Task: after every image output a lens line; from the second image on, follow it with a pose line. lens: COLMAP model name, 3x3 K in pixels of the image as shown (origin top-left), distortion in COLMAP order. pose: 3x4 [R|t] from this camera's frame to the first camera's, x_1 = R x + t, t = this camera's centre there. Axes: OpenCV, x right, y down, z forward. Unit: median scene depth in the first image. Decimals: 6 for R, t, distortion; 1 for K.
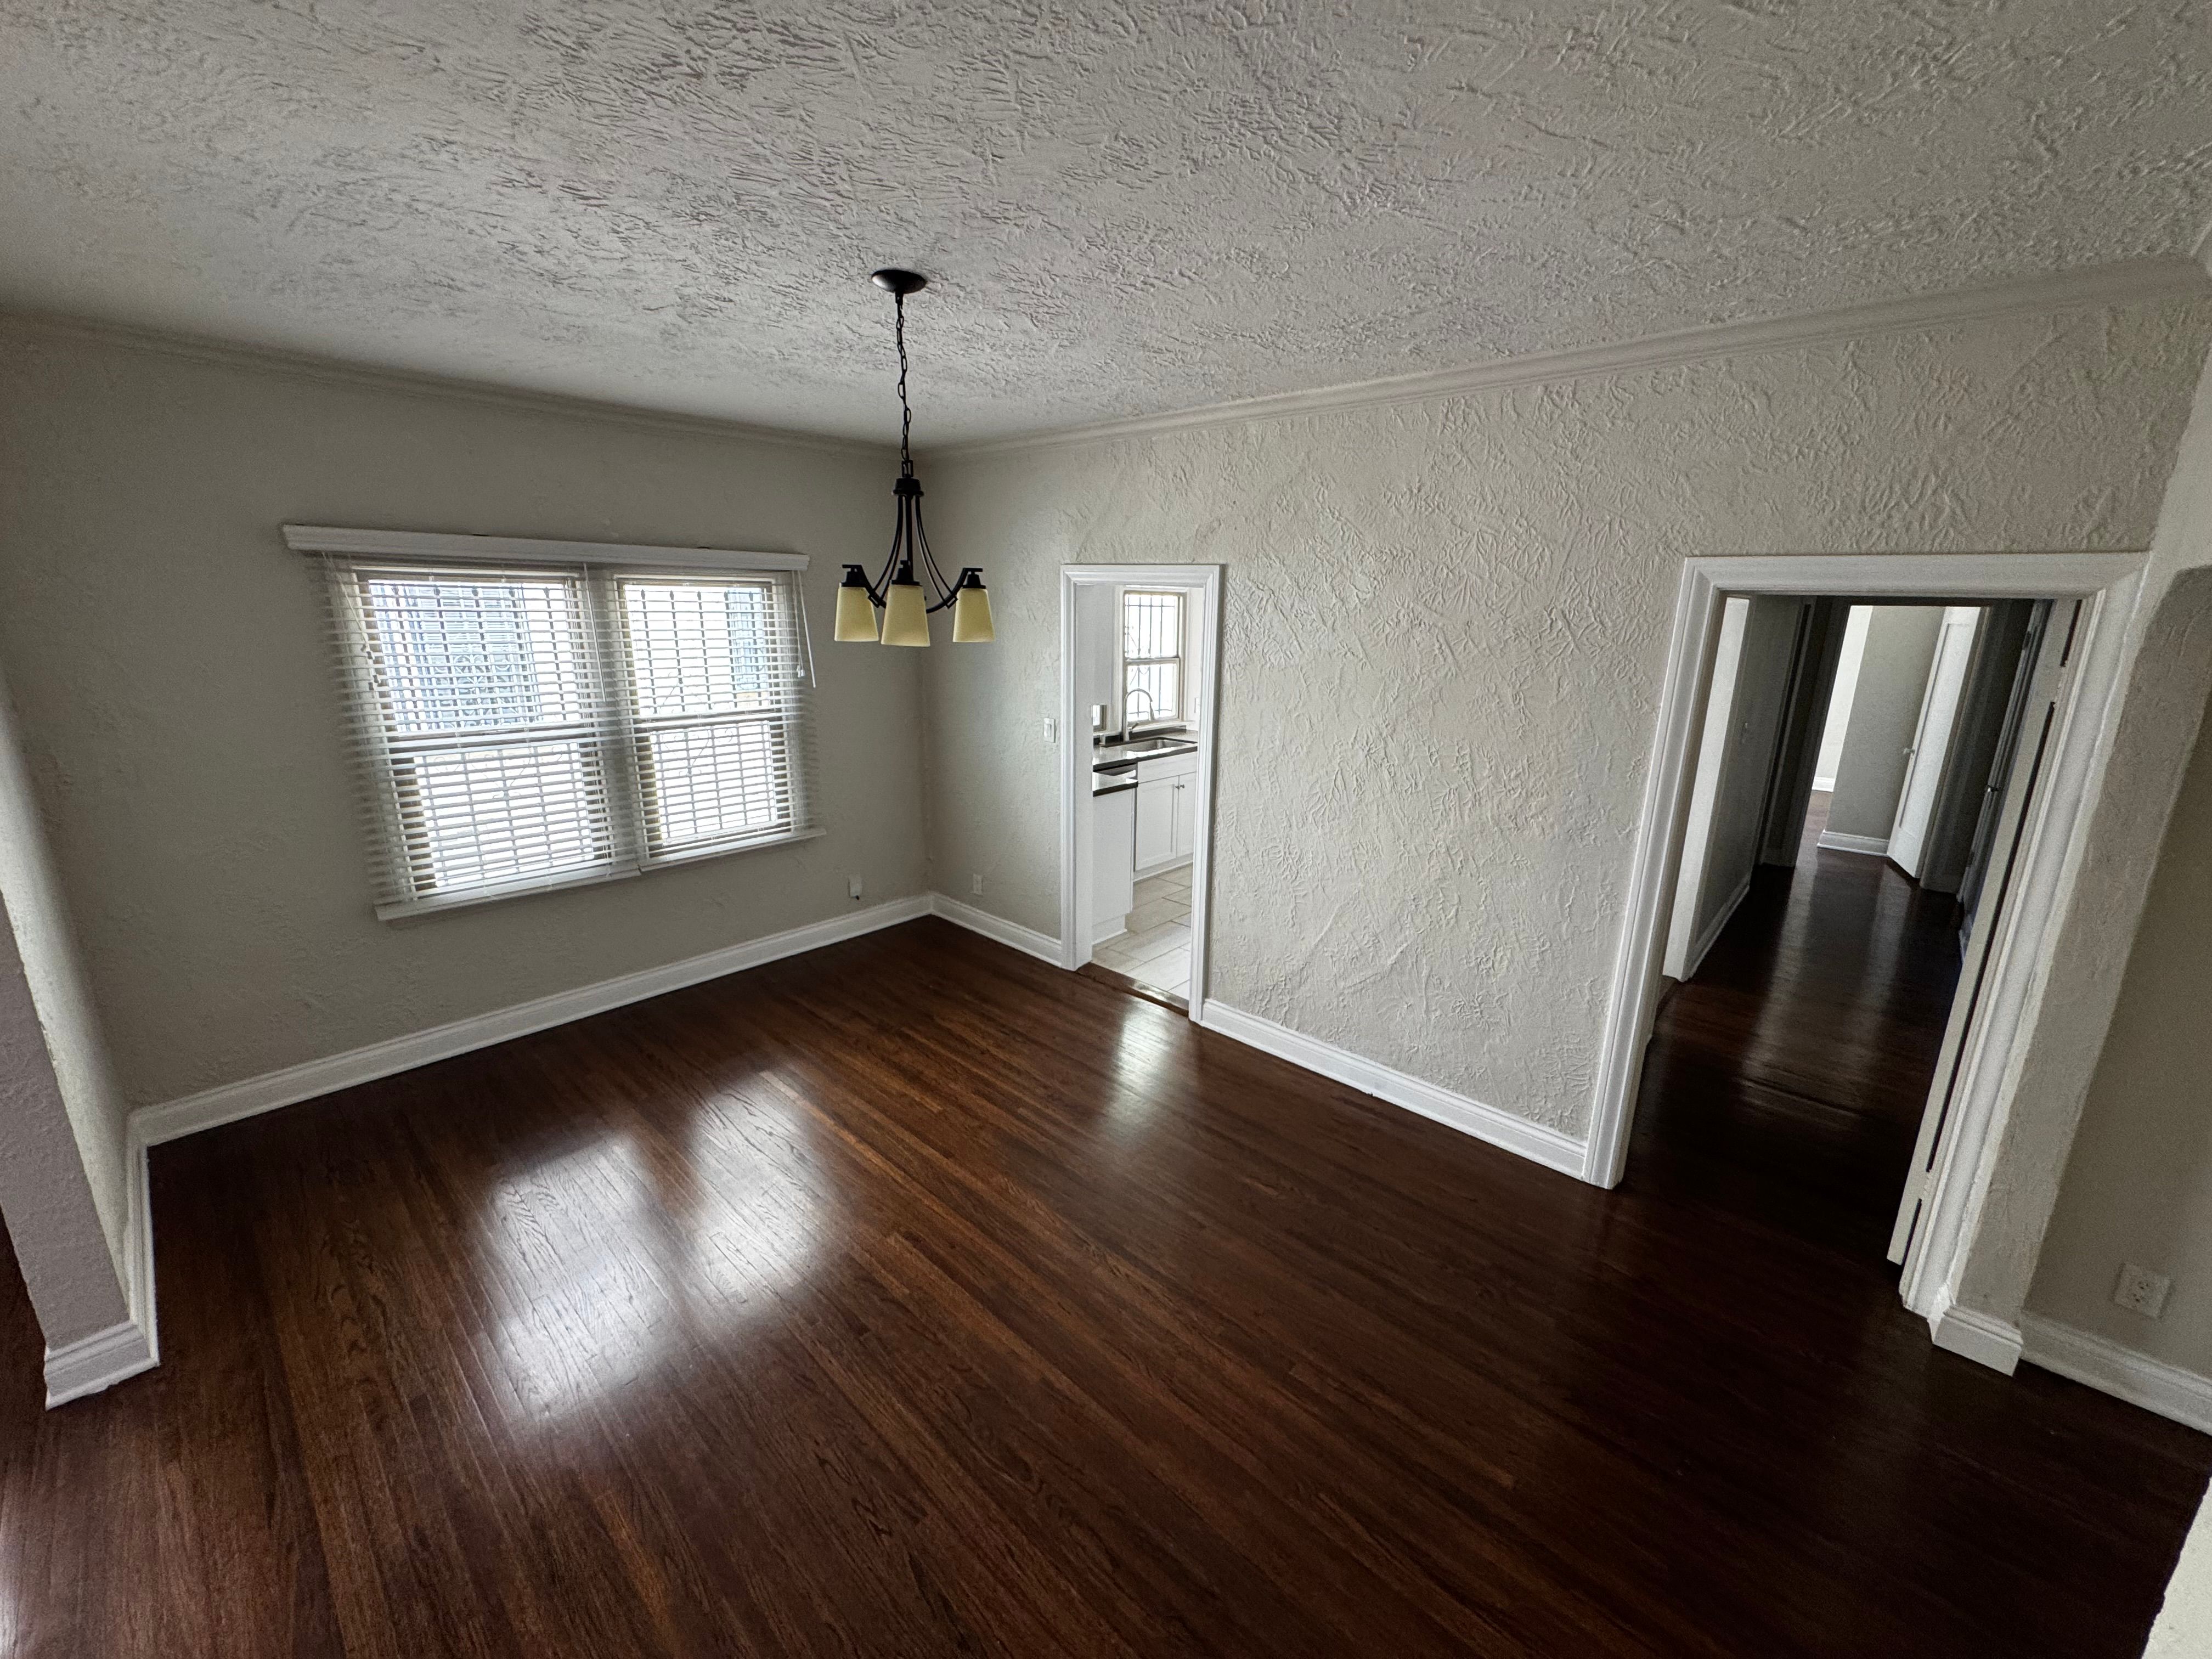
lens RADIAL K [[884.7, 0, 1106.0], [0, 884.7, 829.5], [0, 0, 1]] dist [-0.000249, -0.000116]
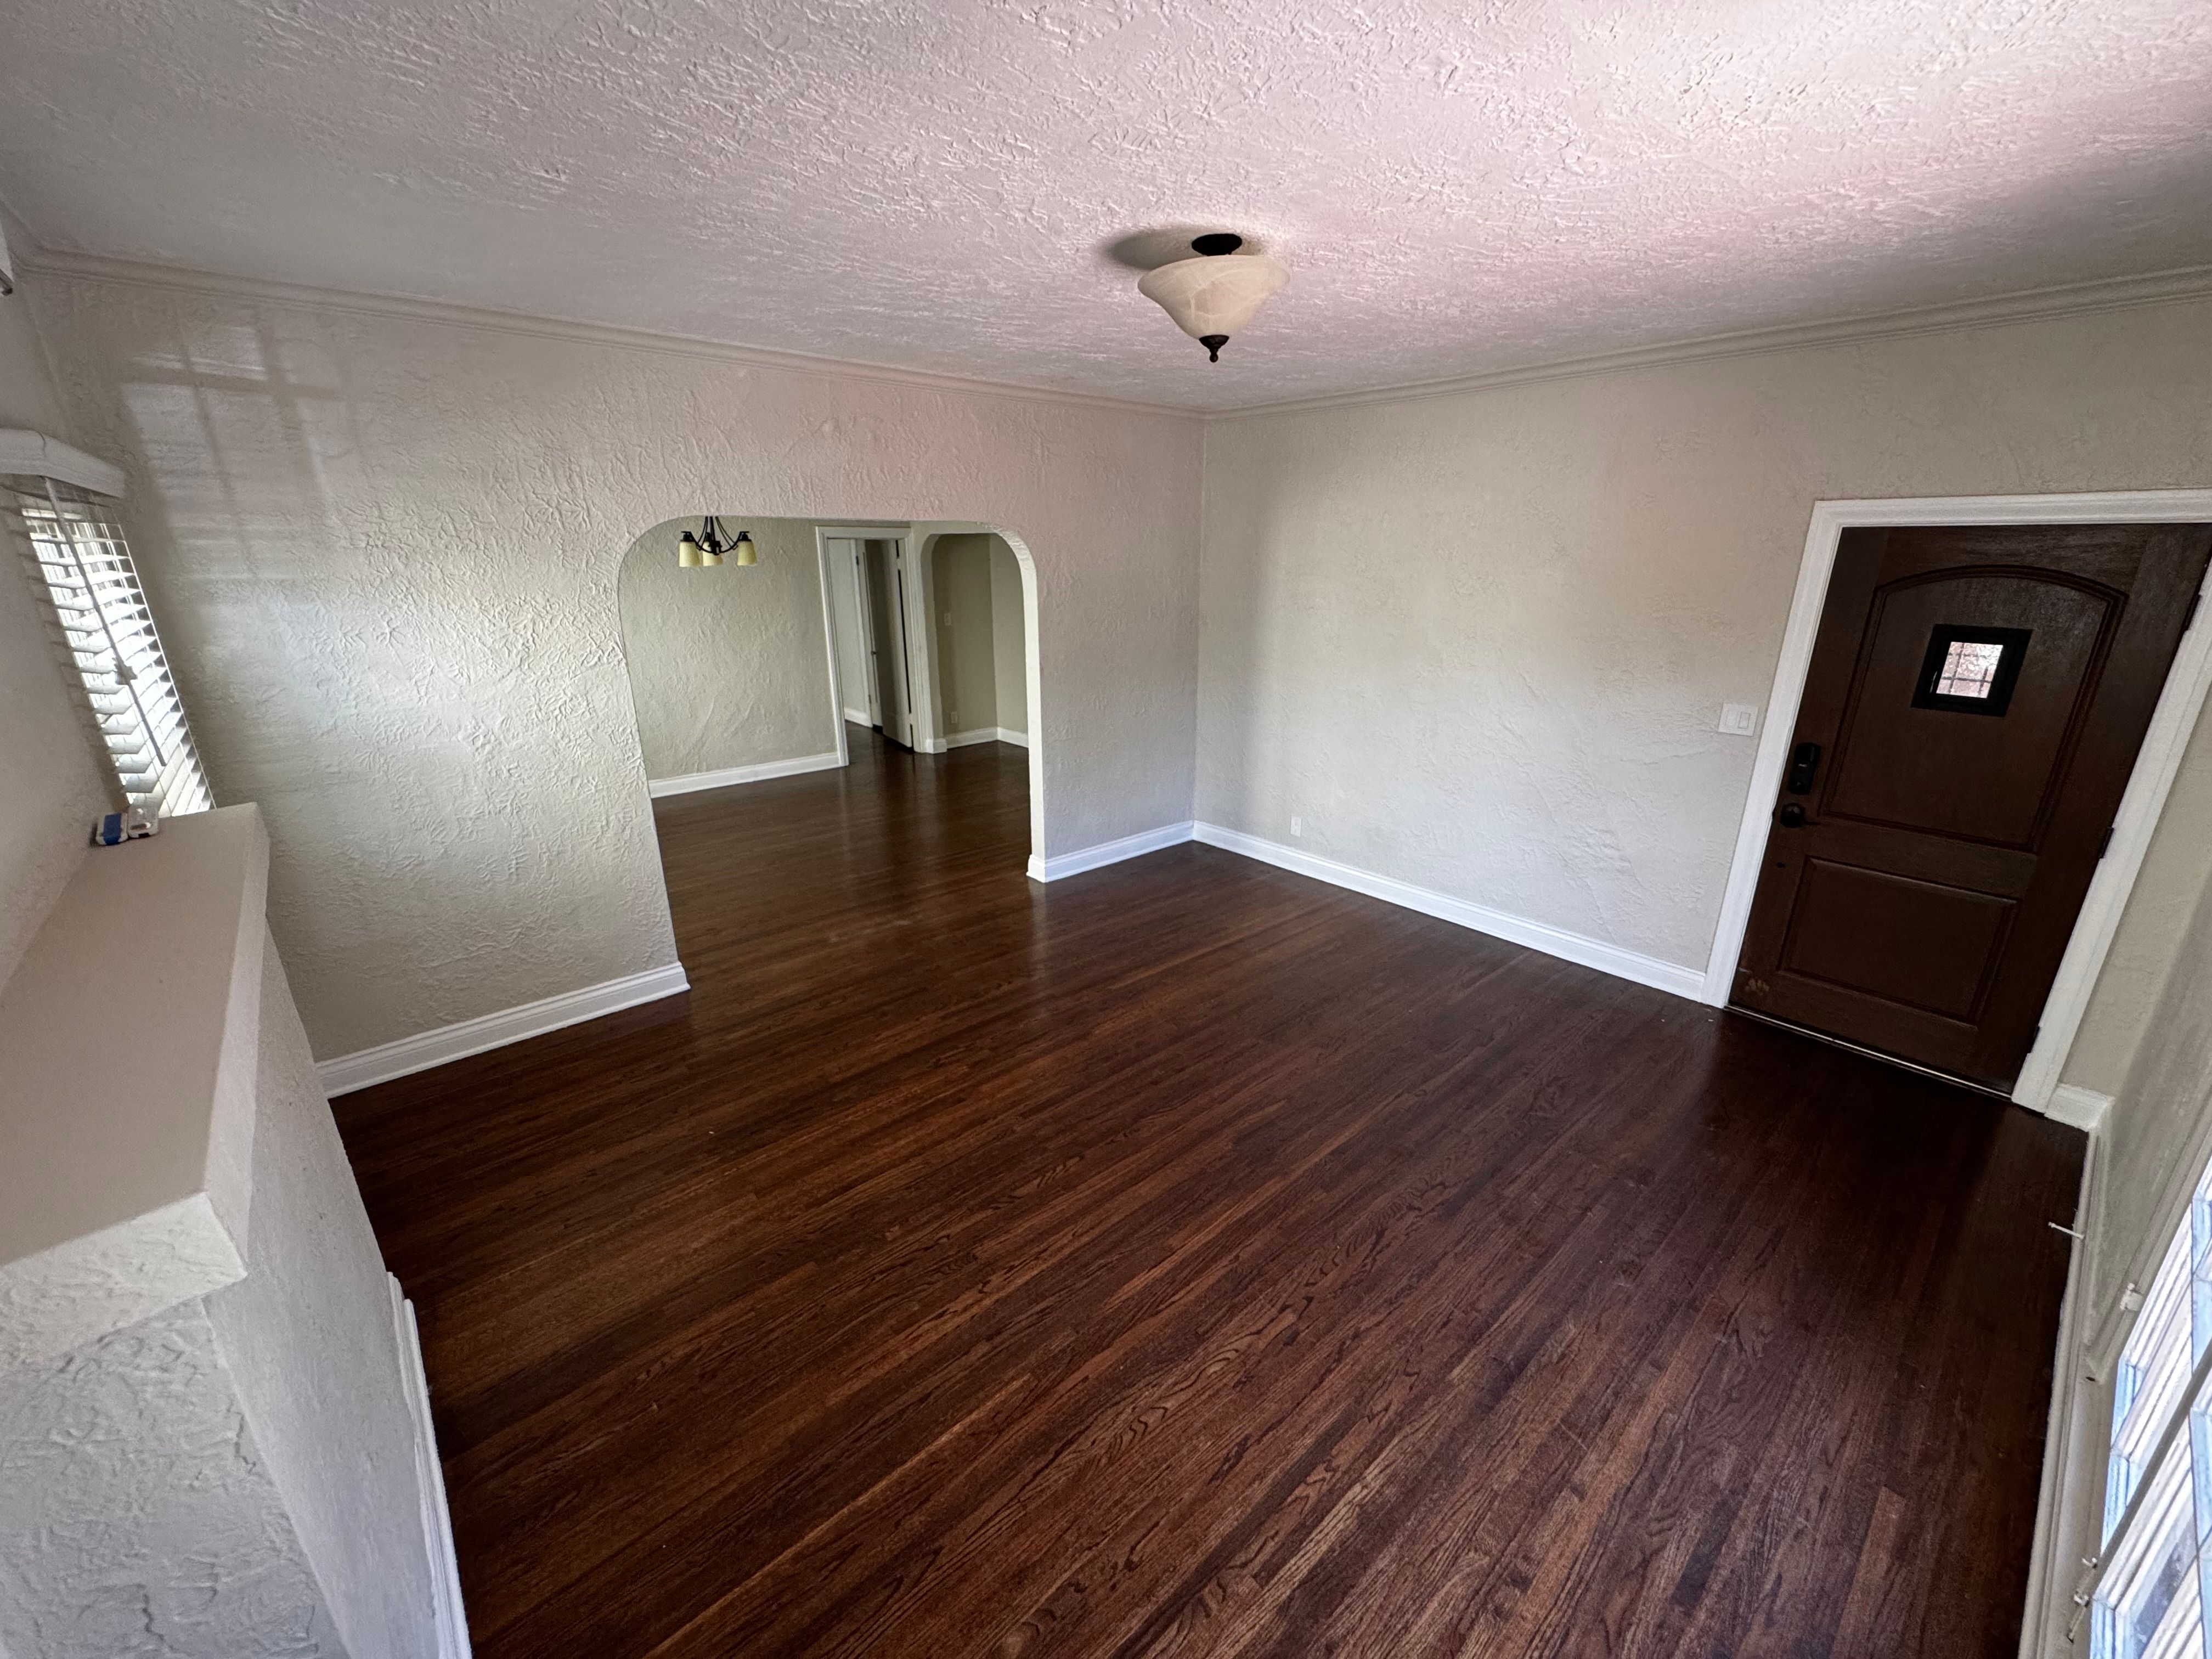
lens RADIAL K [[884.7, 0, 1106.0], [0, 884.7, 829.5], [0, 0, 1]] dist [-0.000249, -0.000116]
pose [[0.106291, -0.324690, 0.939829, -1.646602], [0.248650, 0.923833, 0.291042, 0.001597], [-0.962744, 0.202754, 0.178929, -0.160250]]
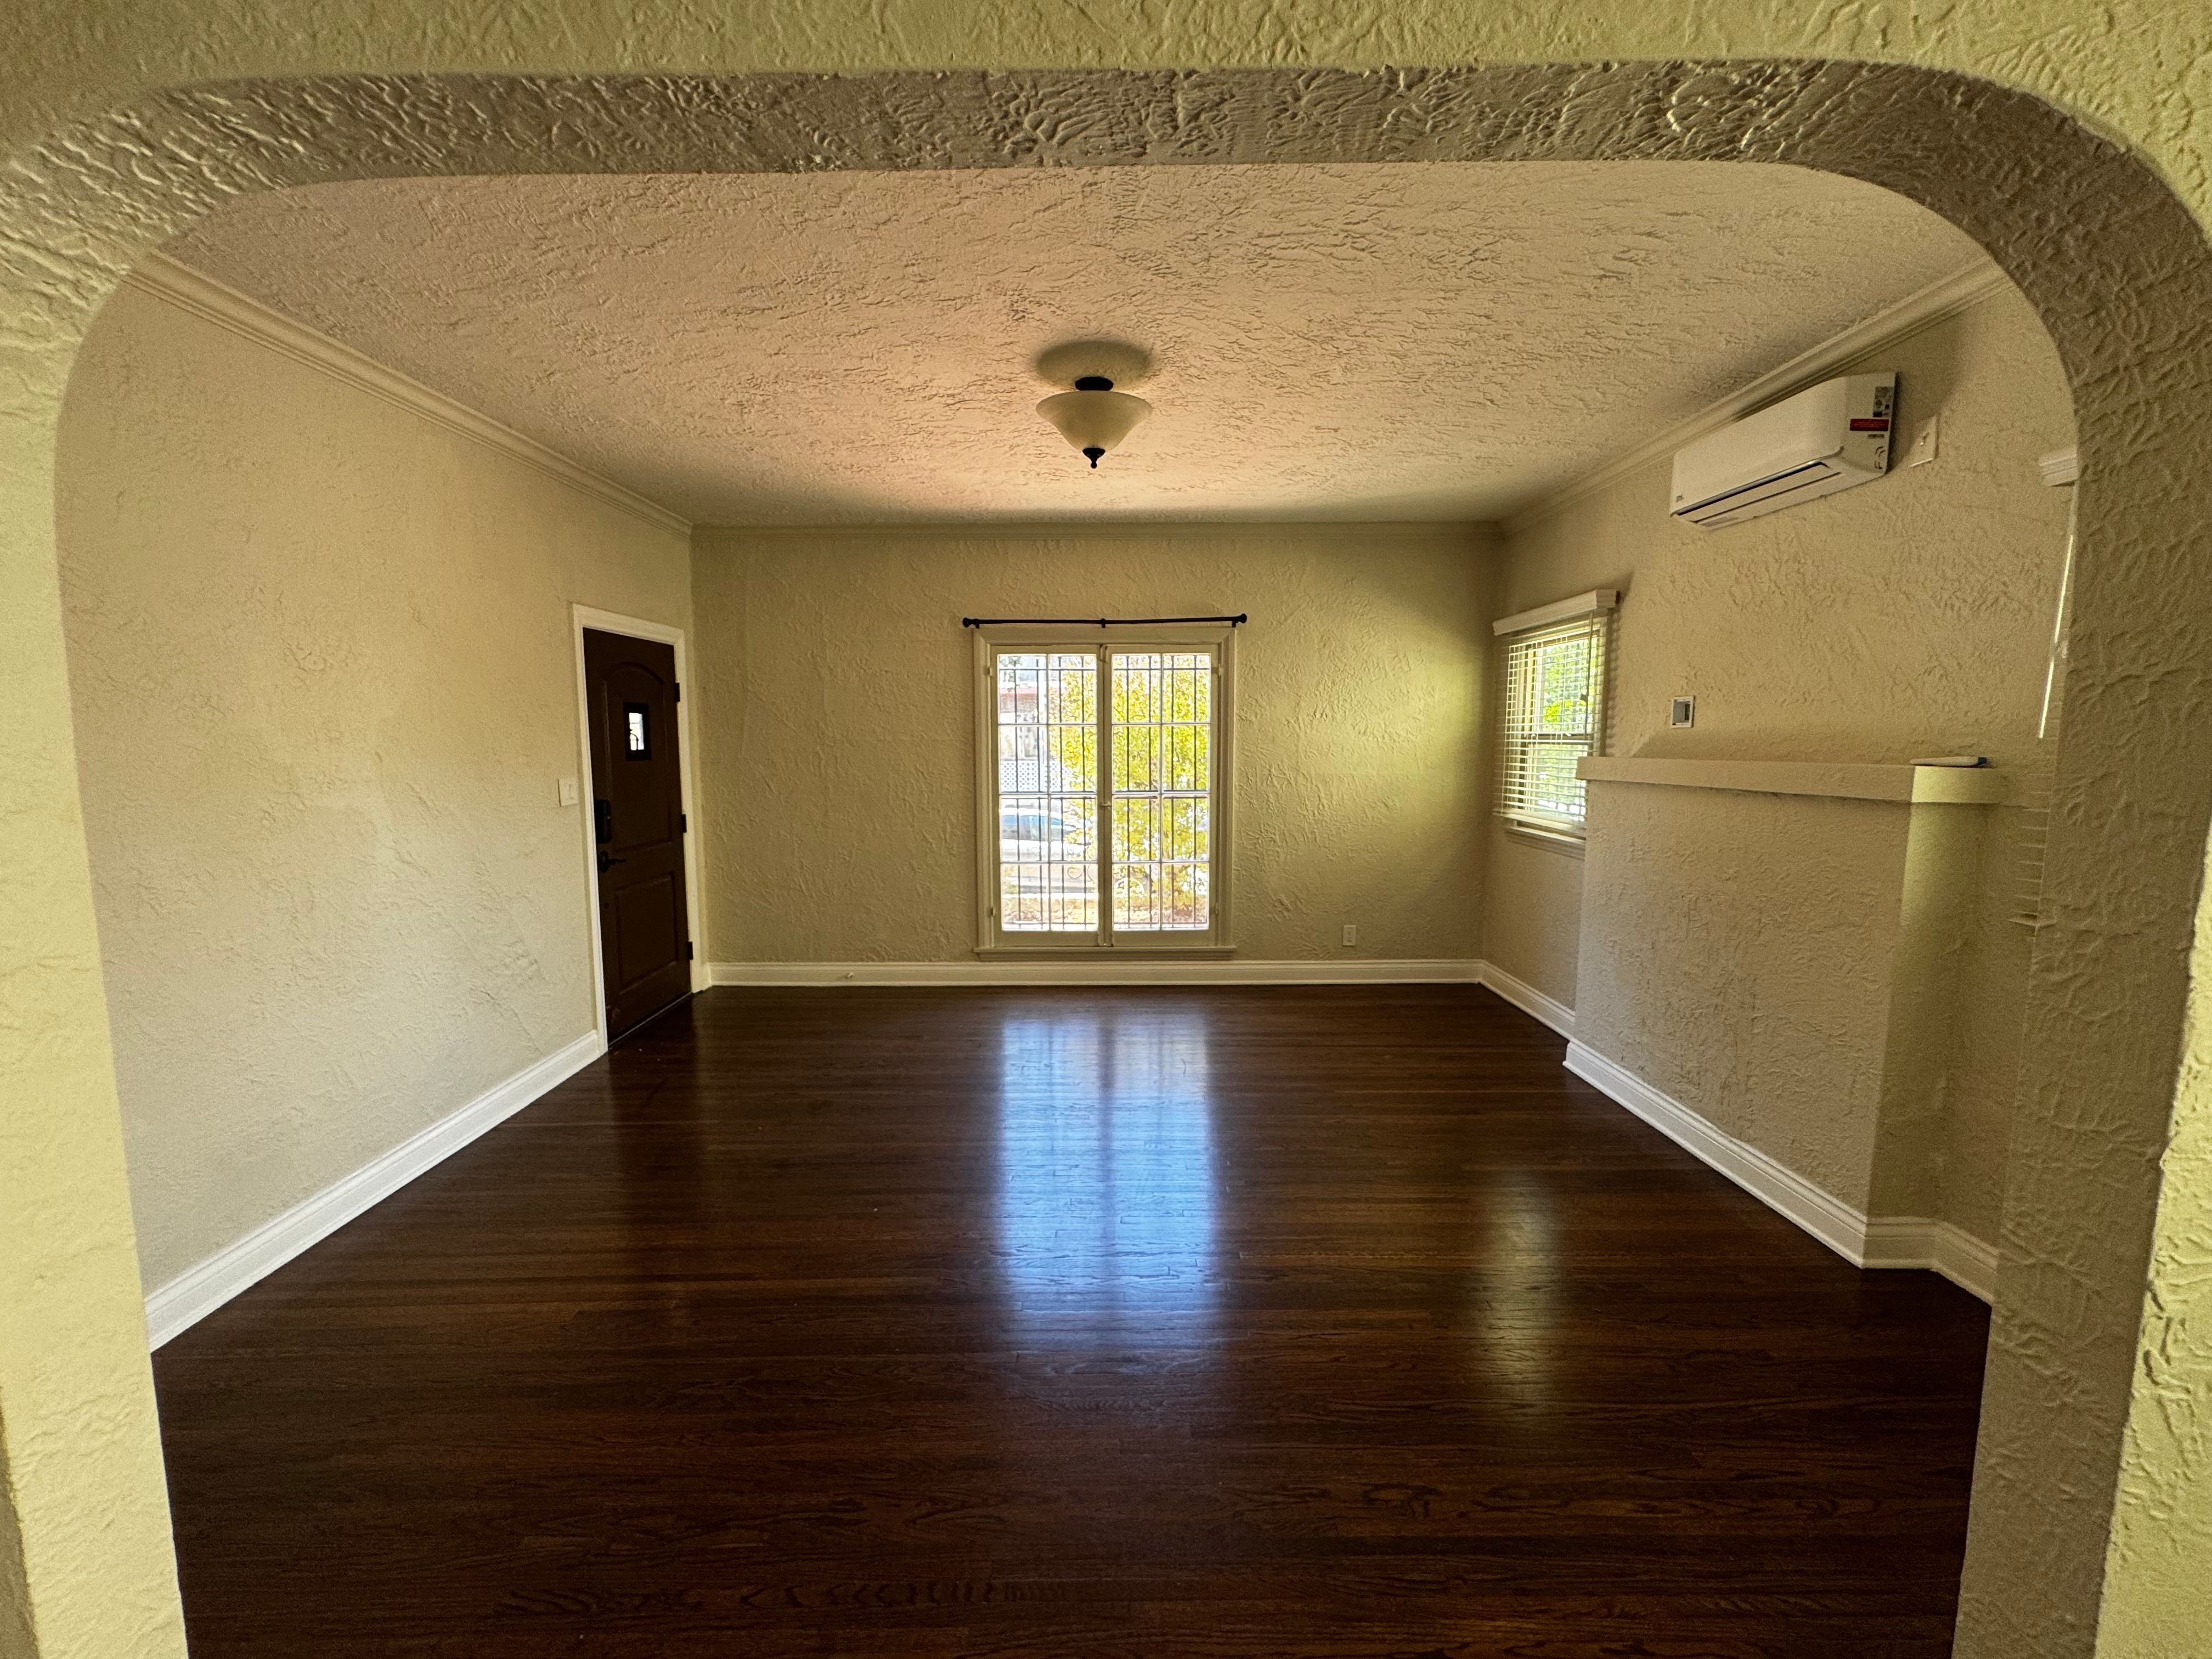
lens RADIAL K [[890.1, 0, 1100.6], [0, 890.1, 829.4], [0, 0, 1]] dist [-0.001115, -0.000073]
pose [[-0.732424, 0.060870, -0.678122, -0.311354], [-0.175840, 0.945294, 0.274773, -0.016768], [0.657750, 0.320491, -0.681653, 0.504998]]
